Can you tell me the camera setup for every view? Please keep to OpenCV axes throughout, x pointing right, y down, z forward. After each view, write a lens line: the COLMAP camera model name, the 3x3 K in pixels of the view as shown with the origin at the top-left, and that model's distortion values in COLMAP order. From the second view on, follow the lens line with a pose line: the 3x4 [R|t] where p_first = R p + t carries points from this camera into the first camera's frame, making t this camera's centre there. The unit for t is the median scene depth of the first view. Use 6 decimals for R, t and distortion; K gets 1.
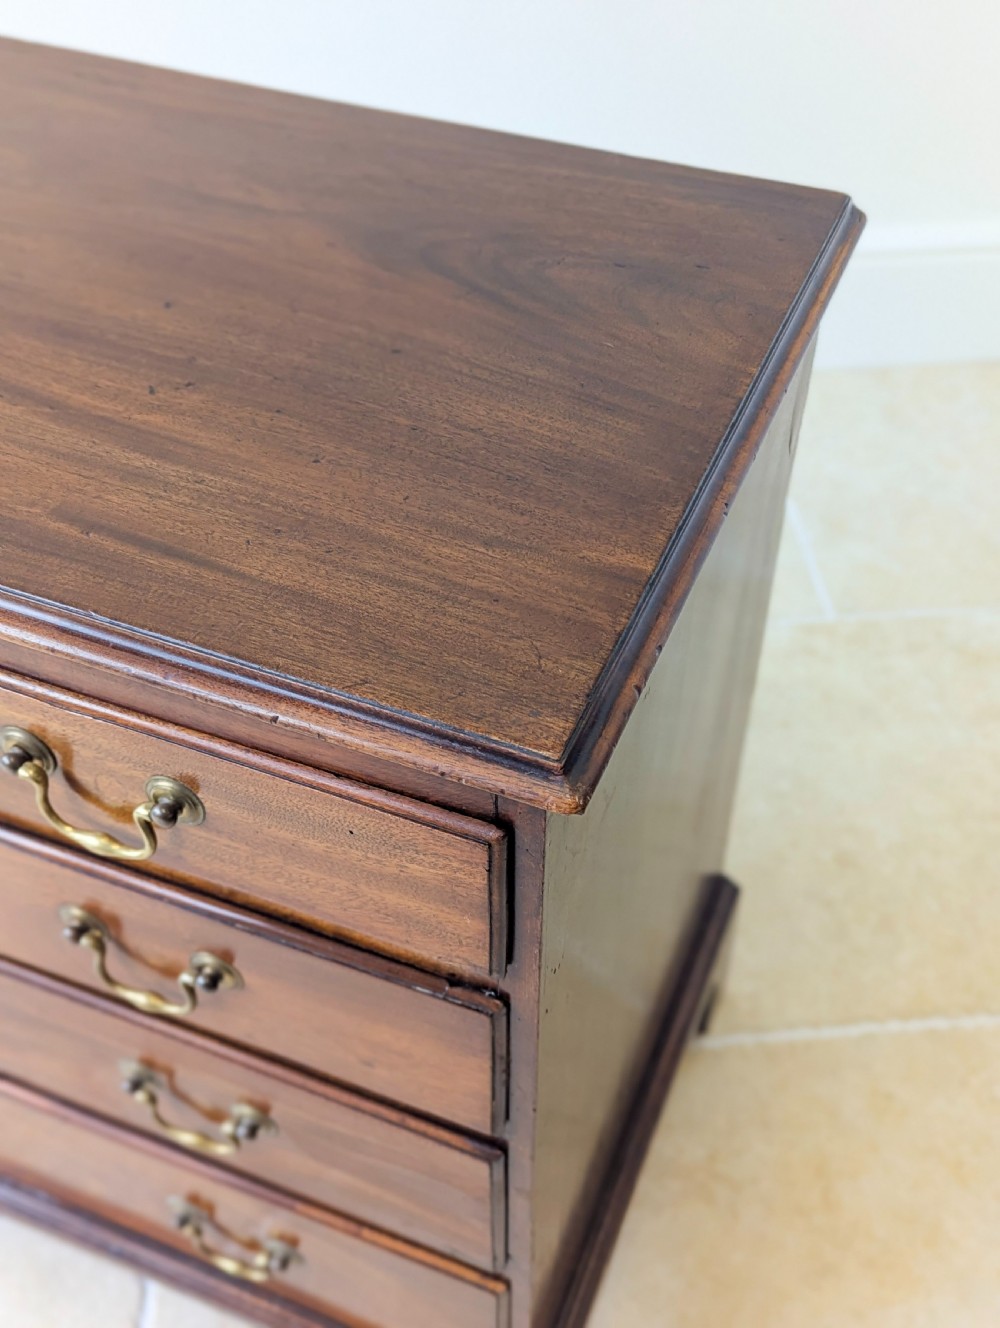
lens RADIAL K [[1432.0, 0, 503.5], [0, 1432.0, 669.6], [0, 0, 1]] dist [0.045859, 0.000000]
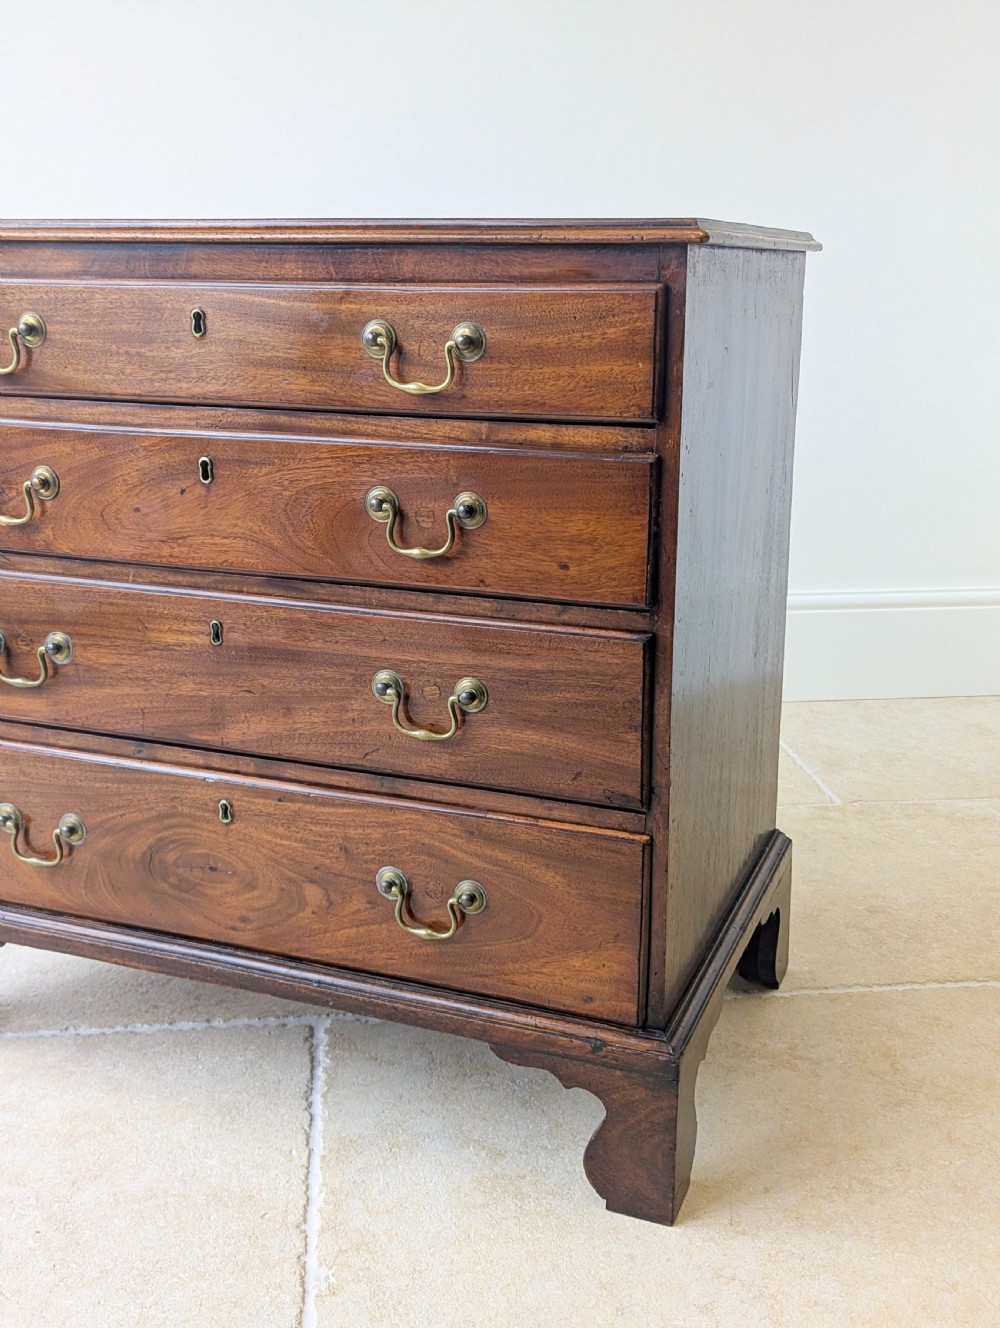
lens RADIAL K [[1432.0, 0, 513.9], [0, 1432.0, 666.8], [0, 0, 1]] dist [0.045859, 0.000000]
pose [[0.999752, -0.006689, 0.021238, -0.099054], [0.016266, 0.870728, -0.491496, 0.610123], [-0.015205, 0.491719, 0.870621, -0.157000]]
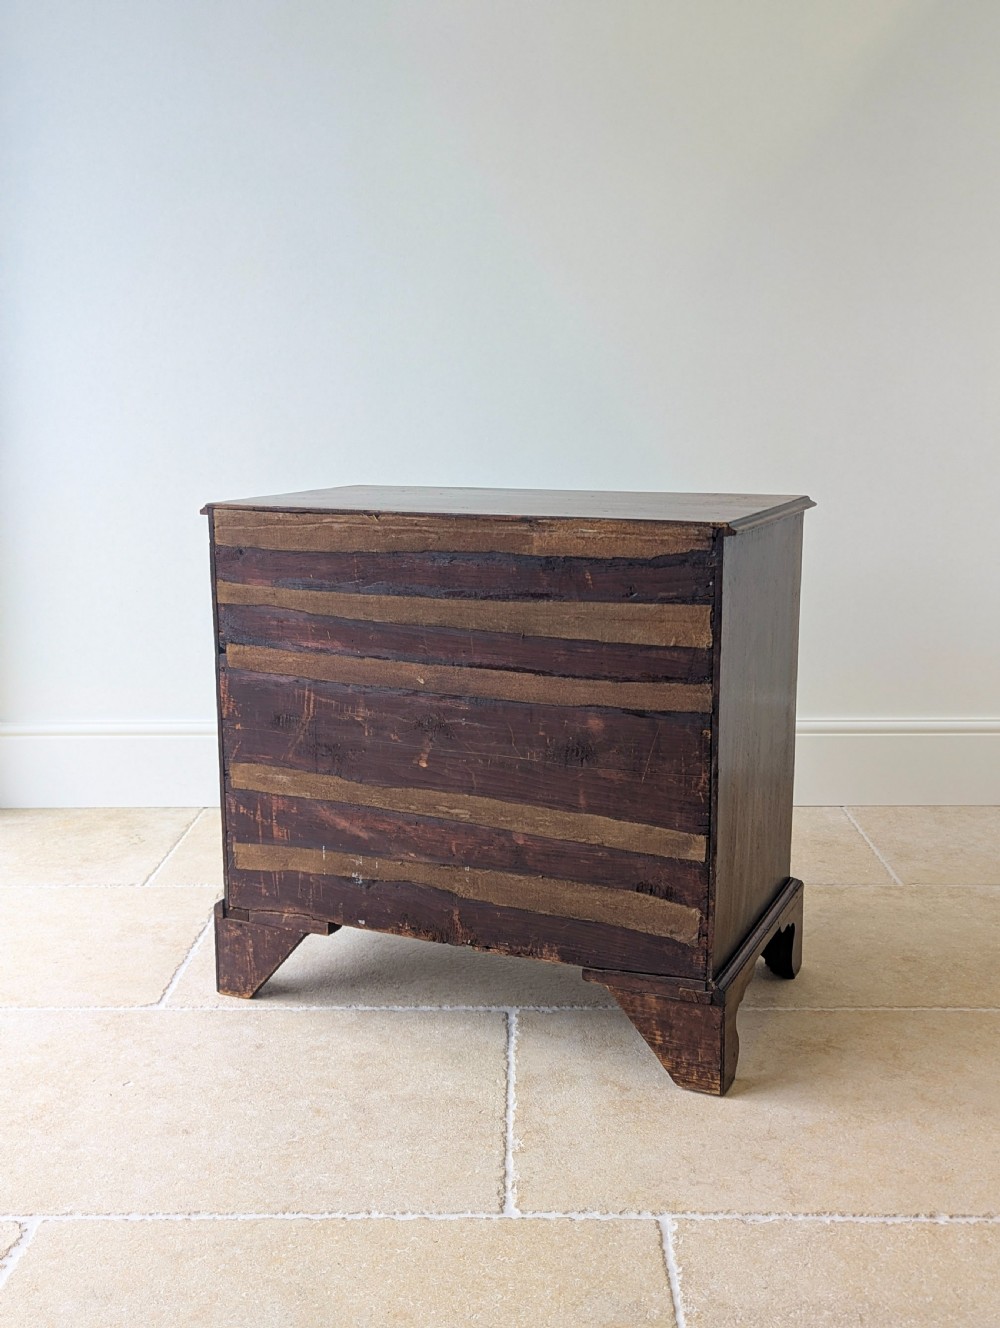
lens RADIAL K [[1432.0, 0, 509.1], [0, 1432.0, 675.7], [0, 0, 1]] dist [0.045859, 0.000000]
pose [[0.994521, 0.011144, -0.103942, -0.059735], [-0.065596, 0.840719, -0.537484, 0.883863], [0.081396, 0.541357, 0.836843, -0.689038]]
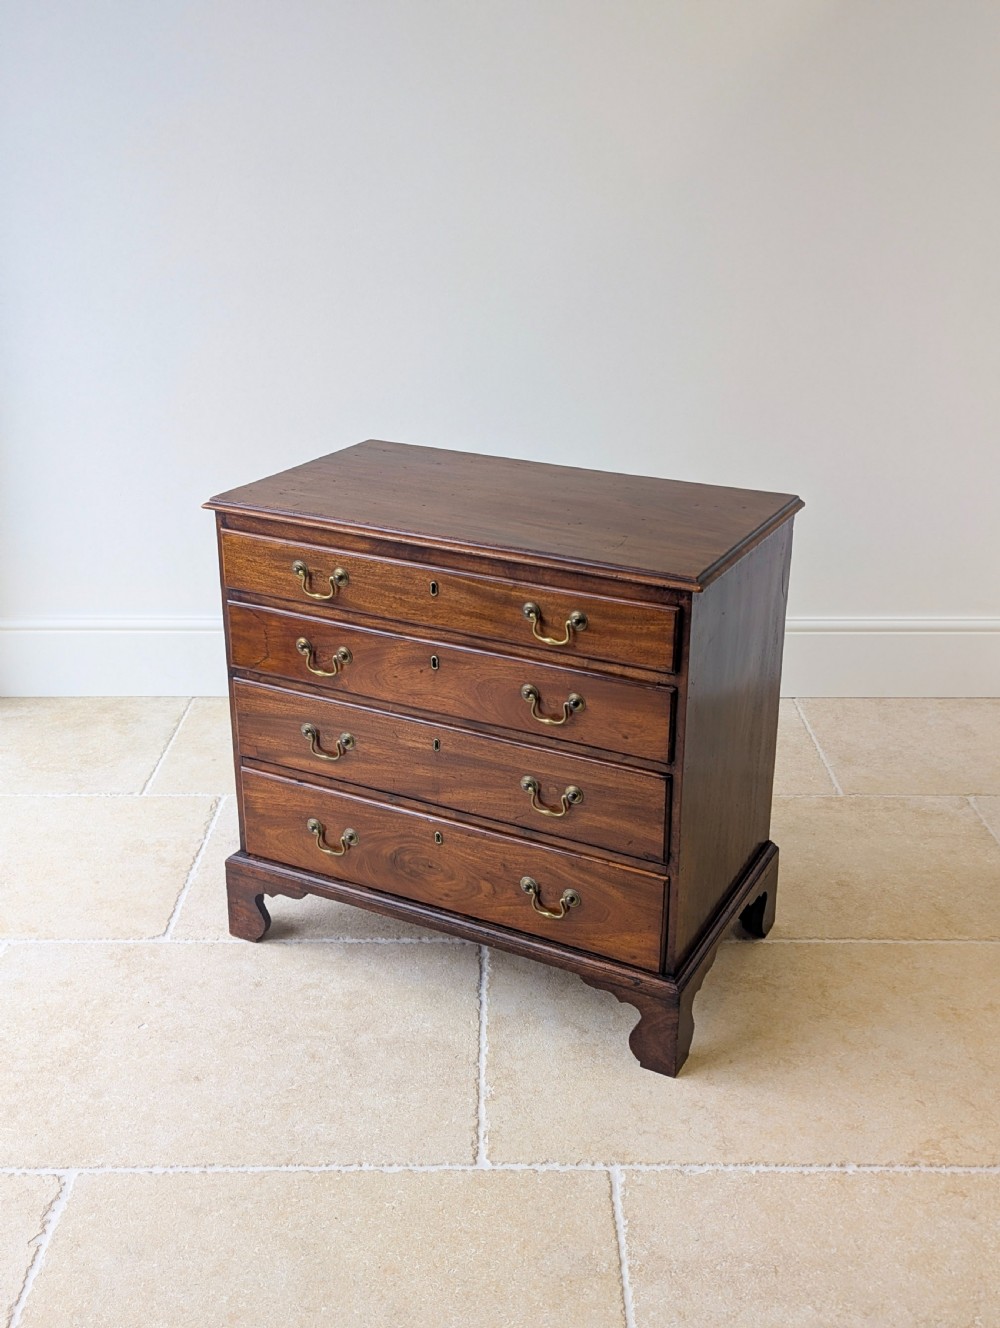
lens RADIAL K [[1432.0, 0, 511.5], [0, 1432.0, 652.4], [0, 0, 1]] dist [0.045859, 0.000000]
pose [[0.996396, 0.030869, -0.079003, -0.055009], [-0.059360, 0.919093, -0.389543, 0.680731], [0.060586, 0.392829, 0.917614, -0.940555]]
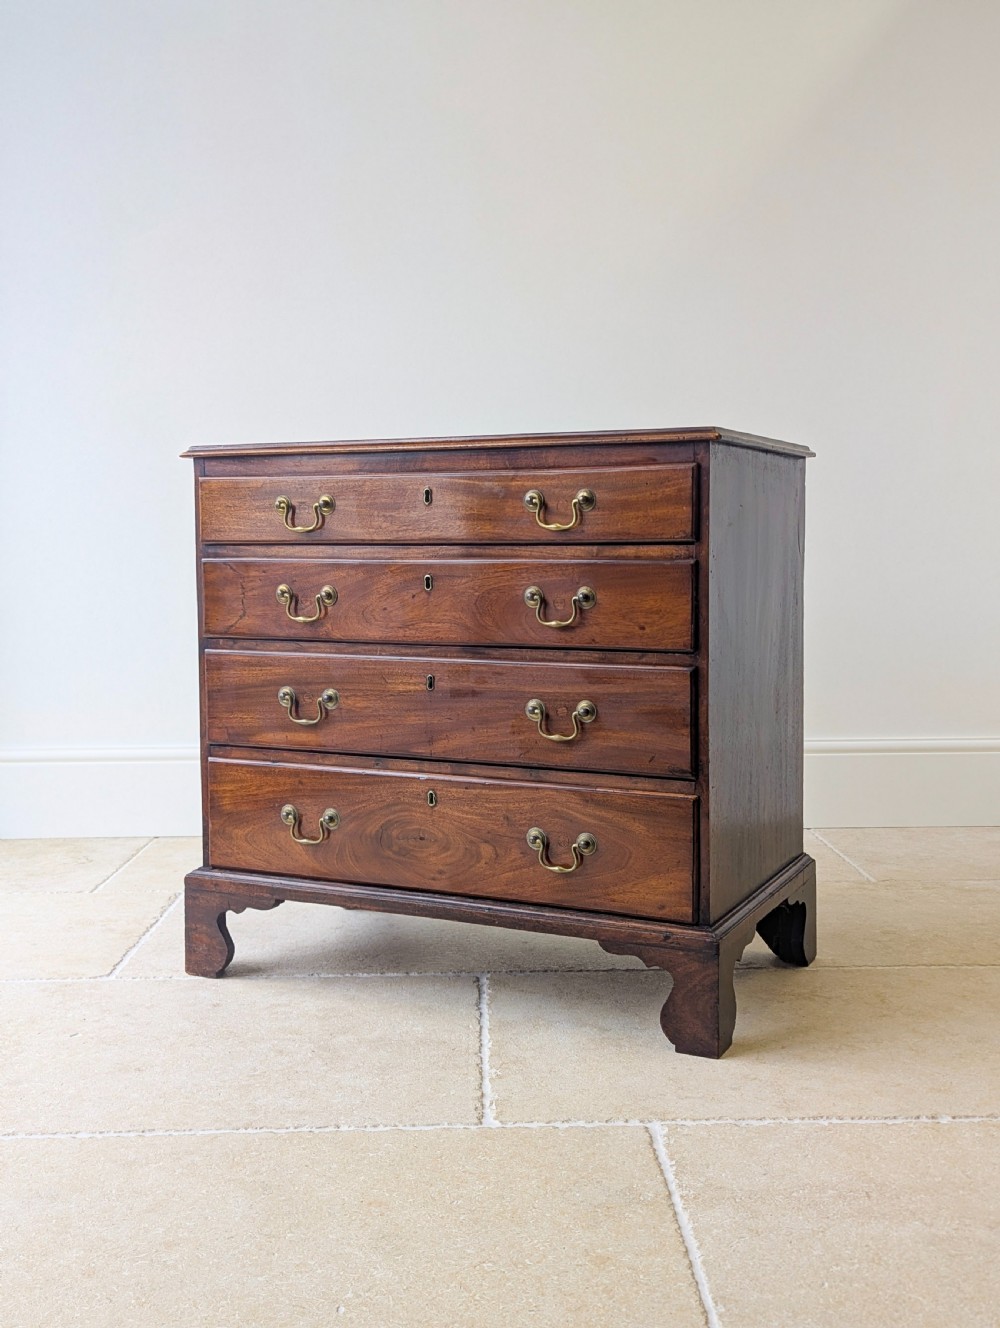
lens RADIAL K [[1432.0, 0, 514.2], [0, 1432.0, 651.4], [0, 0, 1]] dist [0.045859, 0.000000]
pose [[0.997994, -0.006864, -0.062942, -0.088851], [-0.035712, 0.759856, -0.649109, 1.082838], [0.052283, 0.650055, 0.758087, -0.515292]]
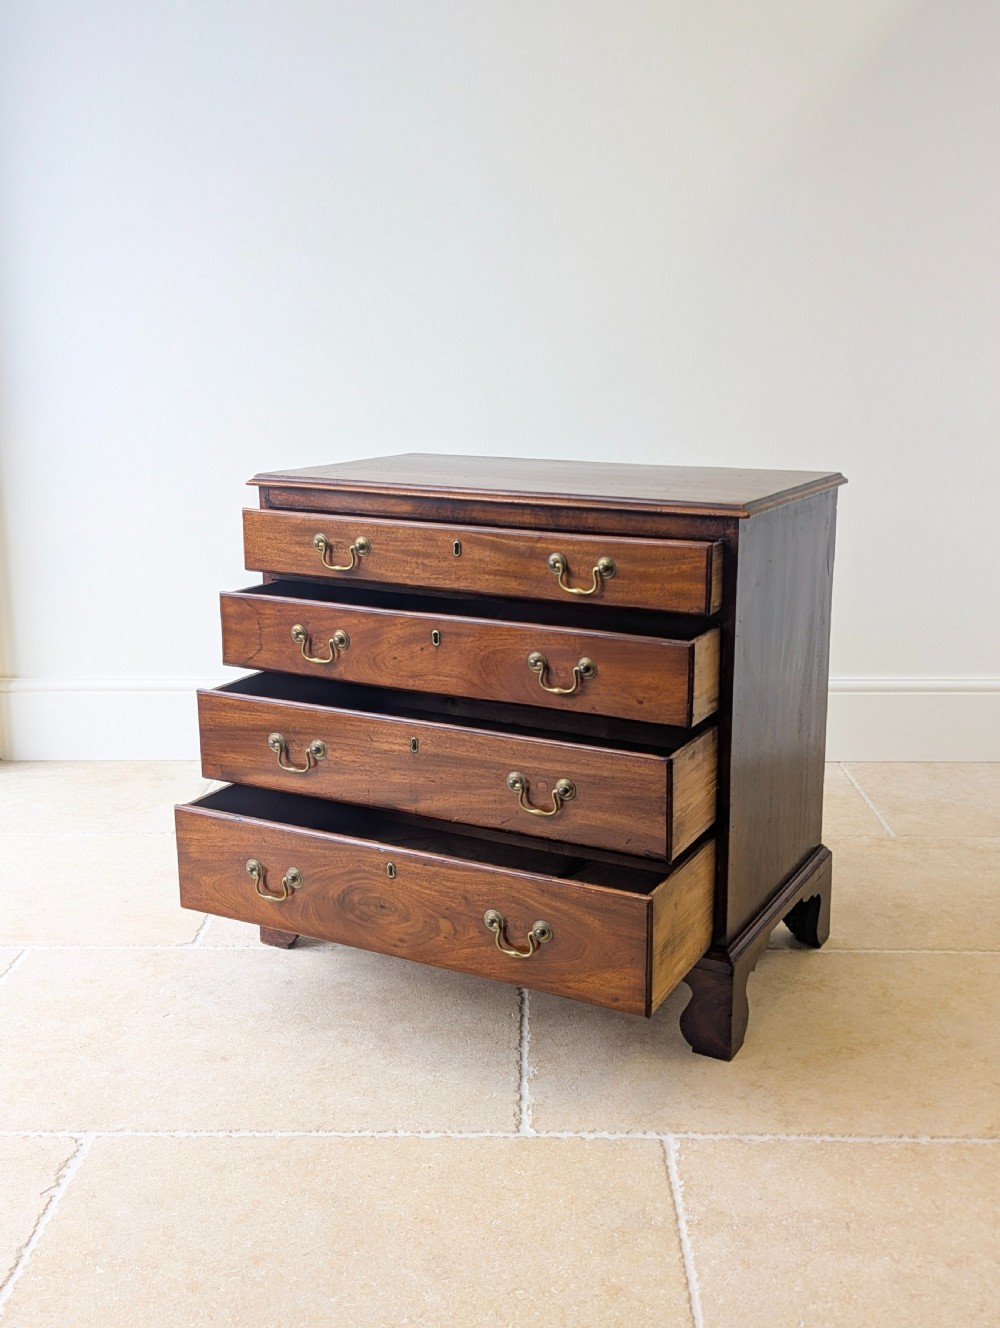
lens RADIAL K [[1432.0, 0, 505.8], [0, 1432.0, 652.8], [0, 0, 1]] dist [0.045859, 0.000000]
pose [[0.993991, 0.016448, -0.108220, -0.063085], [-0.071234, 0.847858, -0.525417, 0.937572], [0.083113, 0.529968, 0.843935, -0.780775]]
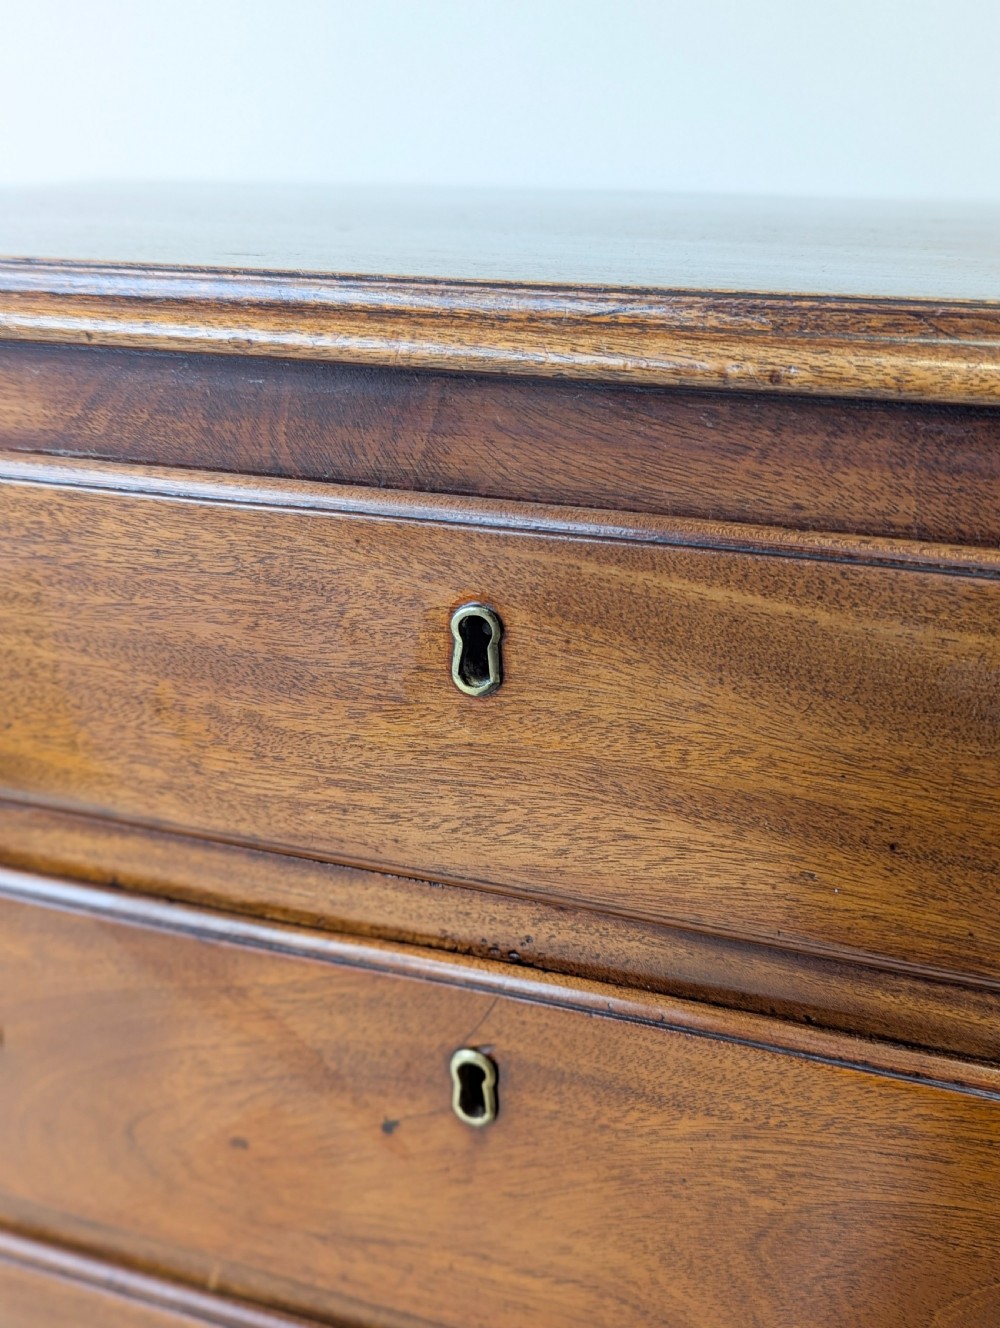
lens RADIAL K [[1432.0, 0, 501.3], [0, 1432.0, 685.4], [0, 0, 1]] dist [0.045859, 0.000000]
pose [[0.998937, -0.015529, 0.043408, -0.279081], [0.031808, 0.913710, -0.405120, 0.095268], [-0.033371, 0.406070, 0.913232, 0.286534]]
